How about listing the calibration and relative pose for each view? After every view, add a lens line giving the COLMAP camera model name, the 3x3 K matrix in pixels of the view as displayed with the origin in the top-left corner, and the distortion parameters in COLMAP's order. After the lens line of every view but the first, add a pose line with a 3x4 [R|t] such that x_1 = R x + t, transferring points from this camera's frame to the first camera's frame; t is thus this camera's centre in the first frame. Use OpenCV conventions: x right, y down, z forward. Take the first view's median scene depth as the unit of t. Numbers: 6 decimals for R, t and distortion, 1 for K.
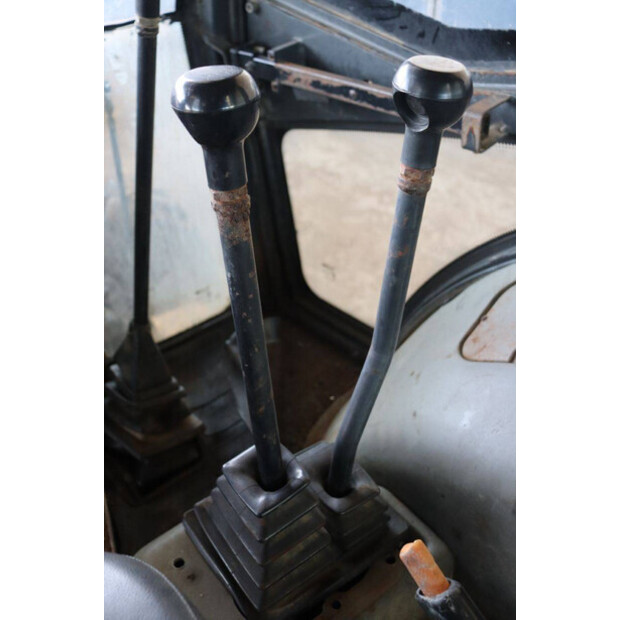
lens RADIAL K [[722.7, 0, 310.0], [0, 722.7, 310.0], [0, 0, 1]] dist [-0.184856, 0.685701]
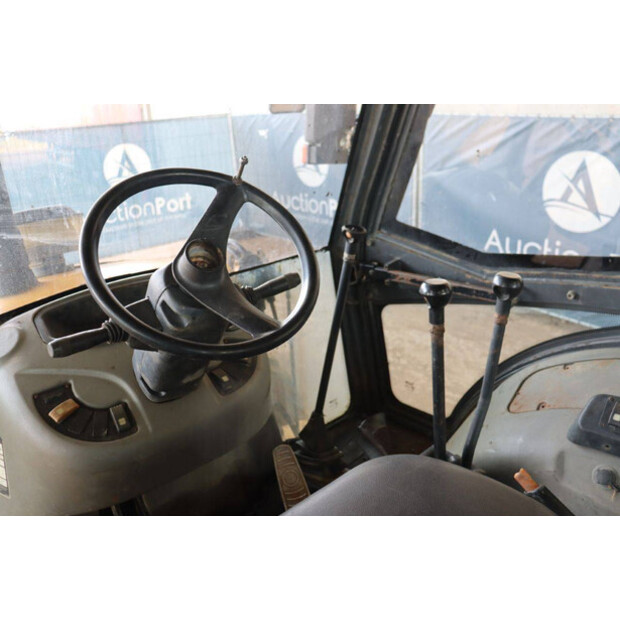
lens RADIAL K [[639.6, 0, 310.0], [0, 639.6, 310.0], [0, 0, 1]] dist [-0.009525, -0.006497]
pose [[0.998203, -0.035419, 0.048328, -0.355119], [0.046175, 0.968740, -0.243744, 0.168628], [-0.038184, 0.245537, 0.968635, -0.642790]]
